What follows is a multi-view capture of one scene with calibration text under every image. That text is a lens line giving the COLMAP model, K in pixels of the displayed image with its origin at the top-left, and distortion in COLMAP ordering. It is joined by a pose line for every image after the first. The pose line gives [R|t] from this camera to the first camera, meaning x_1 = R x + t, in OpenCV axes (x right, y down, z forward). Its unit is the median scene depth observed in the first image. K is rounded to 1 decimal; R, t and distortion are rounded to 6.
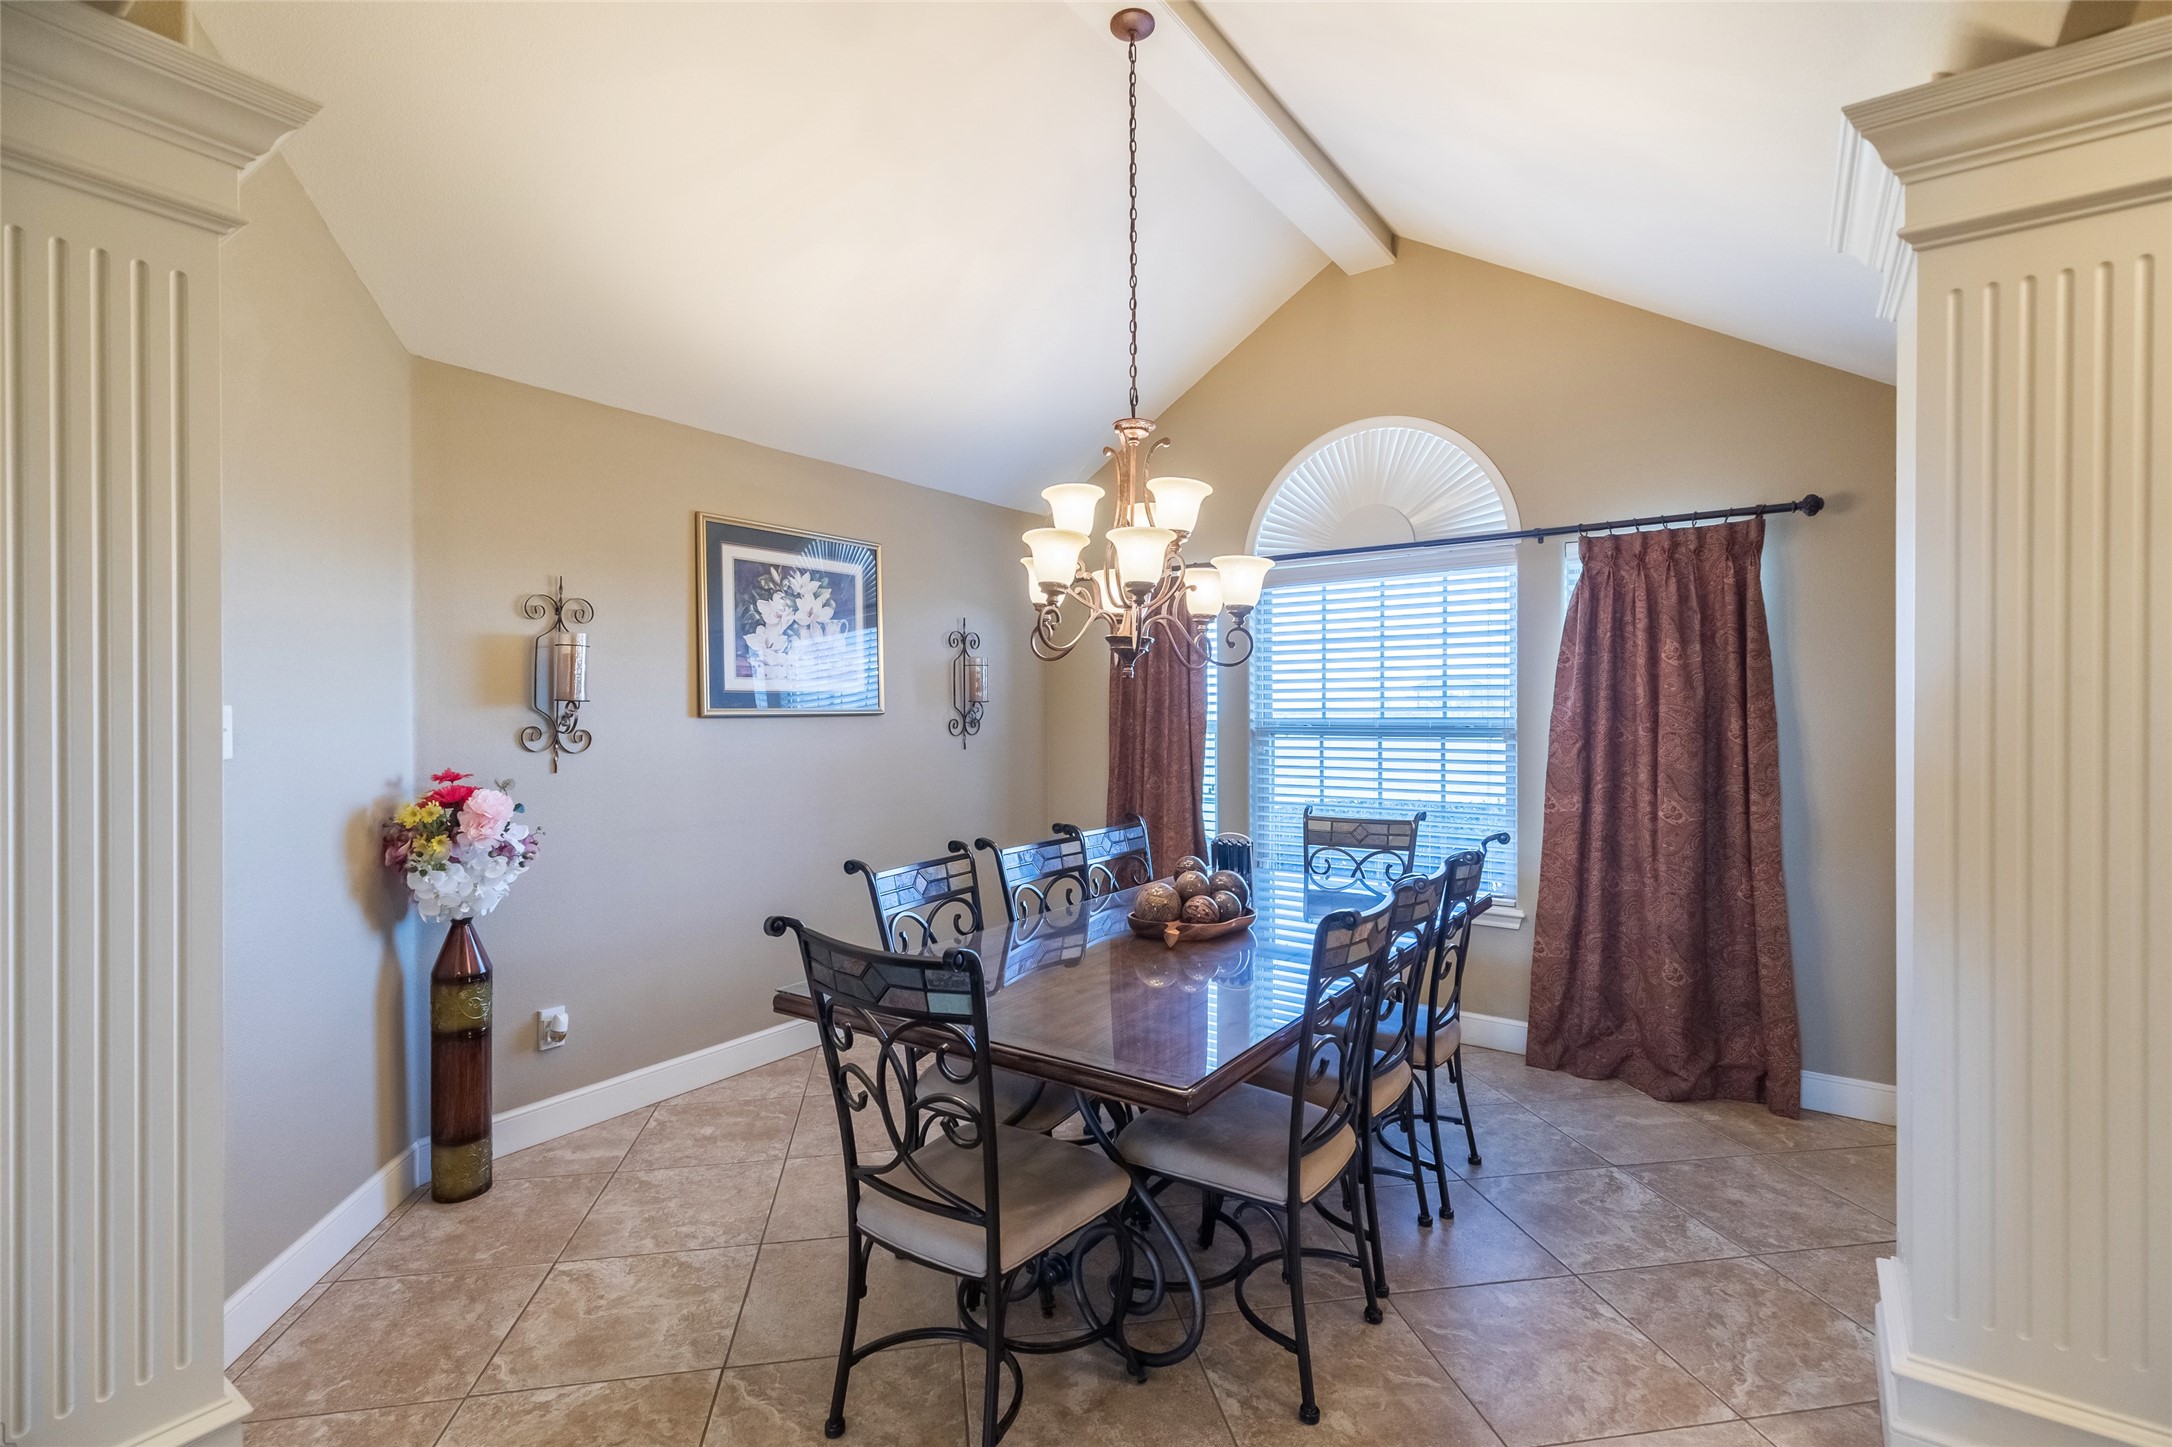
lens RADIAL K [[983.3, 0, 1057.0], [0, 983.3, 721.5], [0, 0, 1]] dist [0.006636, -0.002250]
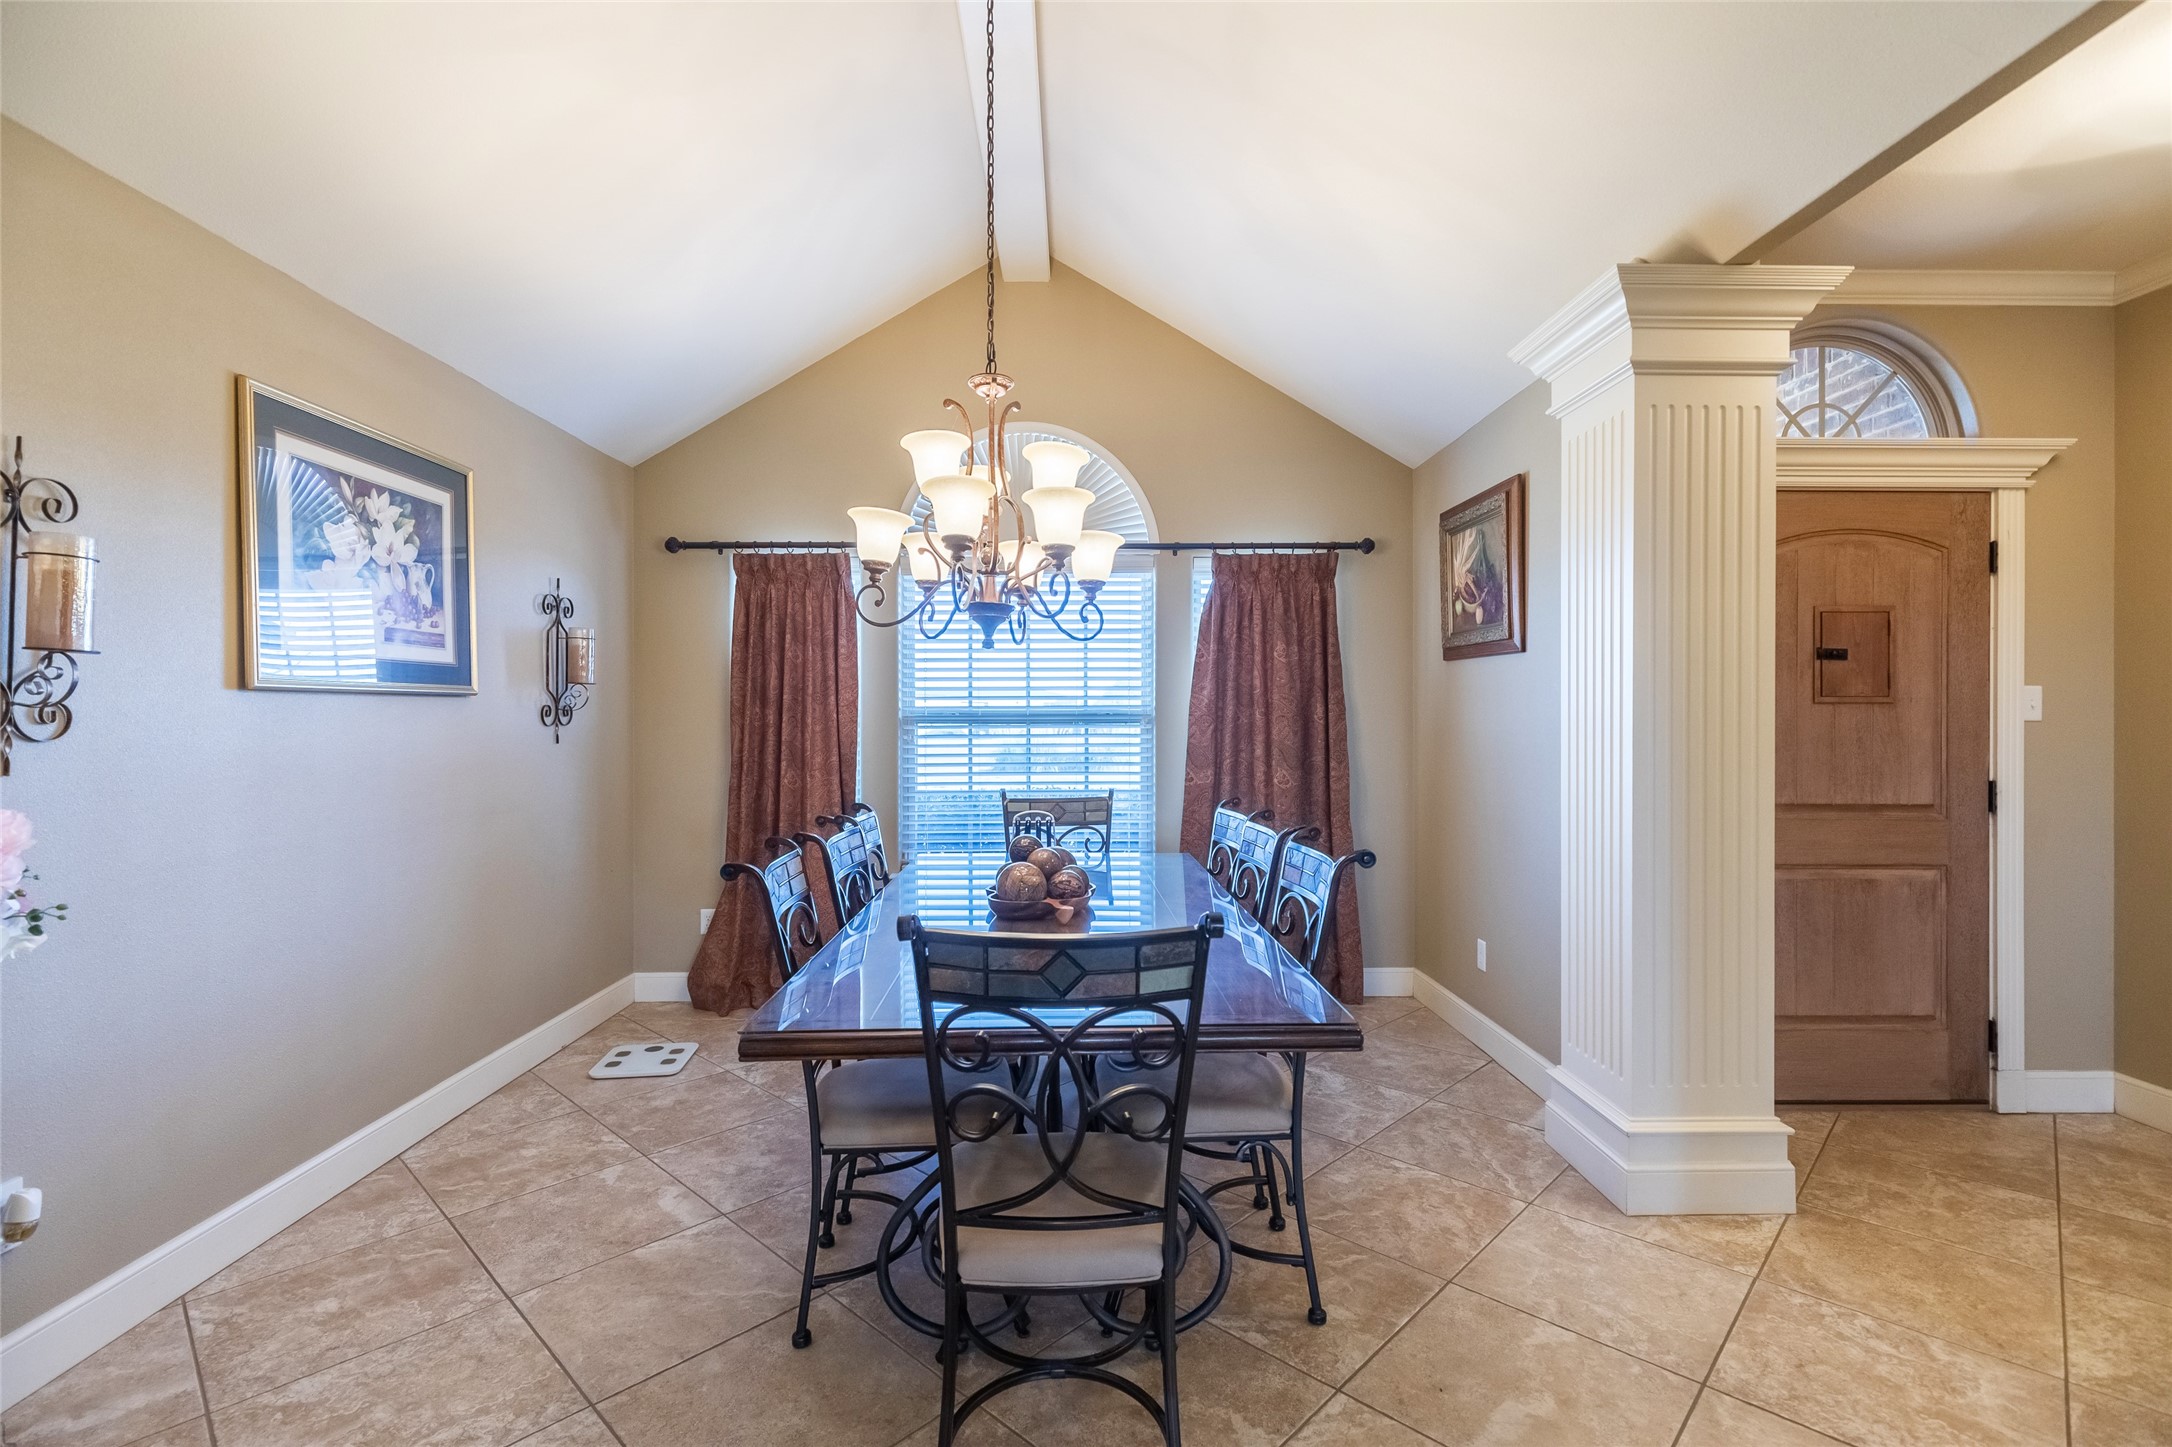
lens RADIAL K [[983.3, 0, 1085.9], [0, 983.3, 724.8], [0, 0, 1]] dist [0.006636, -0.002250]
pose [[0.800034, -0.001968, 0.599951, -0.310385], [0.004885, 0.999983, -0.003234, 0.024198], [-0.599935, 0.005517, 0.800030, 0.140293]]
